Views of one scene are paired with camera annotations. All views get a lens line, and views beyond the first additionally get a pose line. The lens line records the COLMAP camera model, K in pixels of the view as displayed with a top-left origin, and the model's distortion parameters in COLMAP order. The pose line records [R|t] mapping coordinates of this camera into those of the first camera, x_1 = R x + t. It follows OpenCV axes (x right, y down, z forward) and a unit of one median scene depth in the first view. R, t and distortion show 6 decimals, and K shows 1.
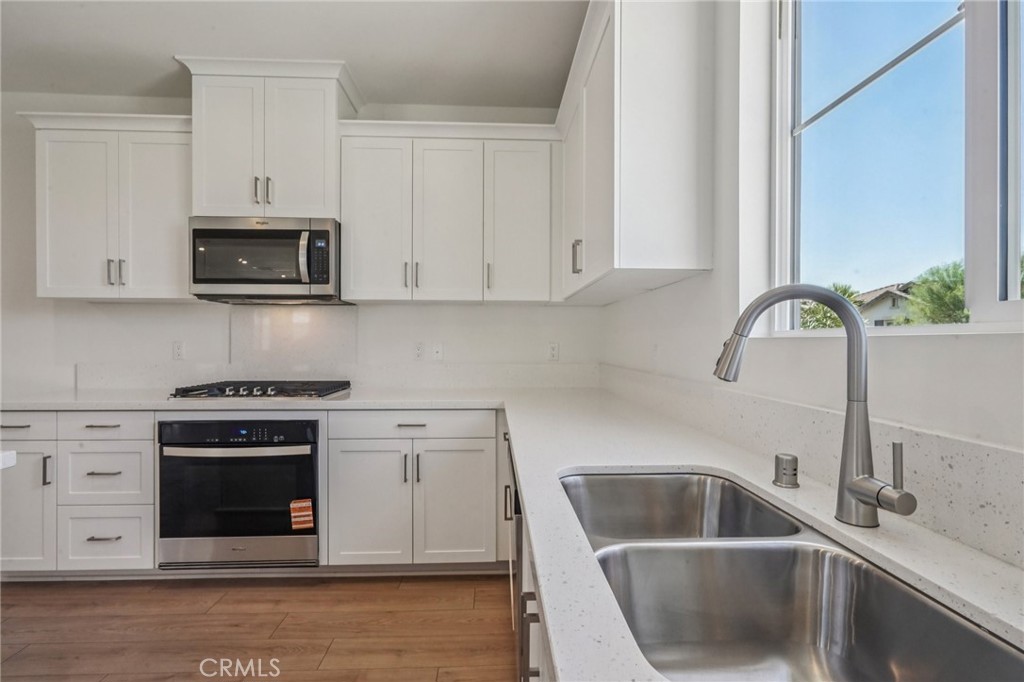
lens RADIAL K [[465.9, 0, 513.7], [0, 465.9, 344.1], [0, 0, 1]] dist [0.002565, 0.000654]
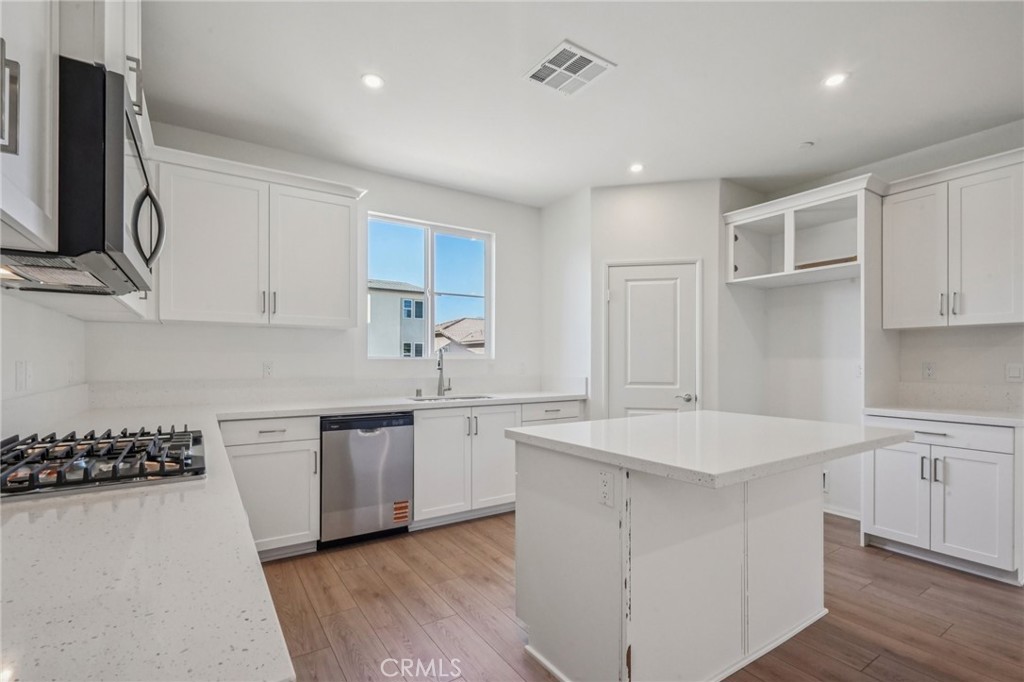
lens RADIAL K [[474.1, 0, 514.5], [0, 474.1, 359.3], [0, 0, 1]] dist [-0.002508, 0.000404]
pose [[-0.513792, 0.000307, 0.857914, -1.374582], [0.003054, 0.999994, 0.001471, -0.009476], [-0.857909, 0.003376, -0.513790, 0.987816]]
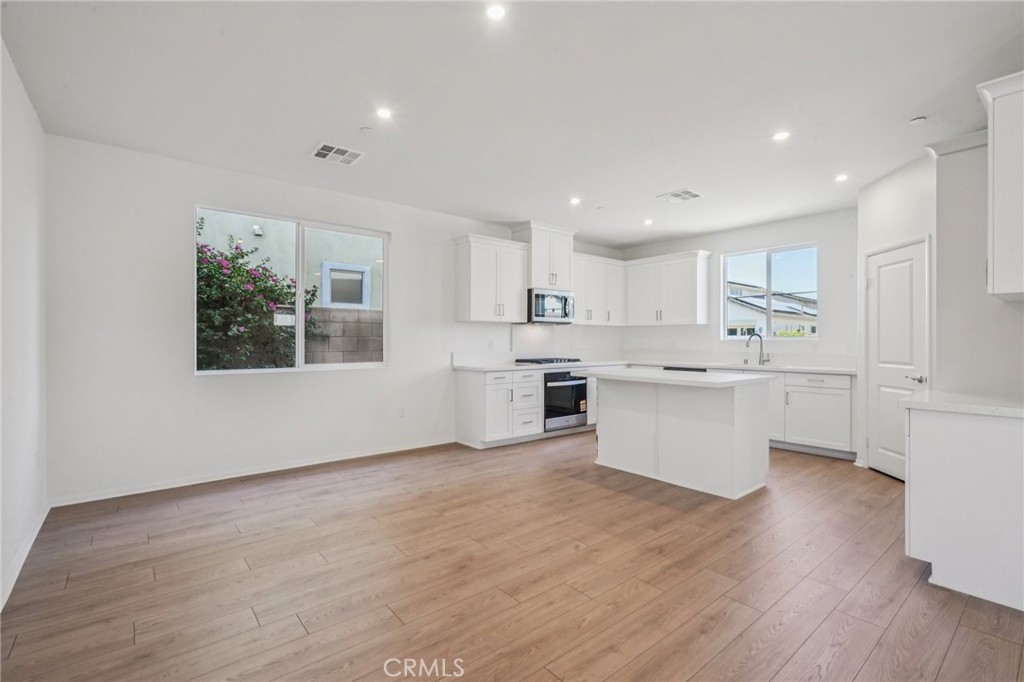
lens RADIAL K [[465.9, 0, 513.7], [0, 465.9, 344.1], [0, 0, 1]] dist [0.002565, 0.000654]
pose [[0.797035, -0.004170, 0.603919, -2.381127], [0.002399, 0.999990, 0.003739, 0.000385], [-0.603929, -0.001531, 0.797037, -0.886419]]
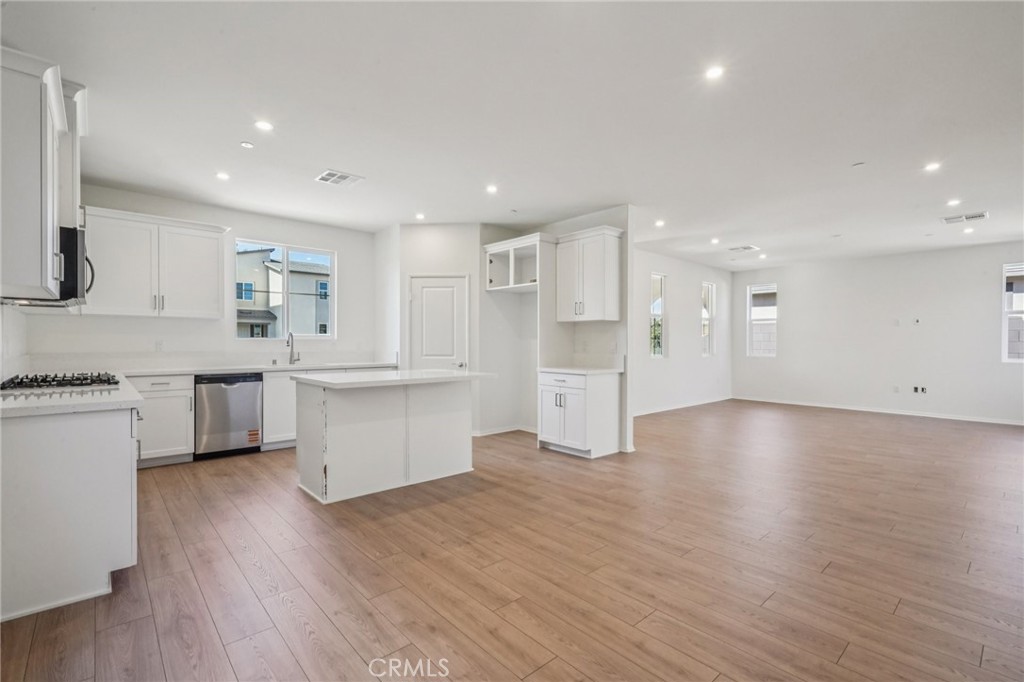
lens RADIAL K [[465.9, 0, 513.7], [0, 465.9, 344.1], [0, 0, 1]] dist [0.002565, 0.000654]
pose [[-0.631337, -0.007510, 0.775472, -2.430968], [0.001487, 0.999940, 0.010895, -0.007296], [-0.775507, 0.008032, -0.631288, 0.981494]]
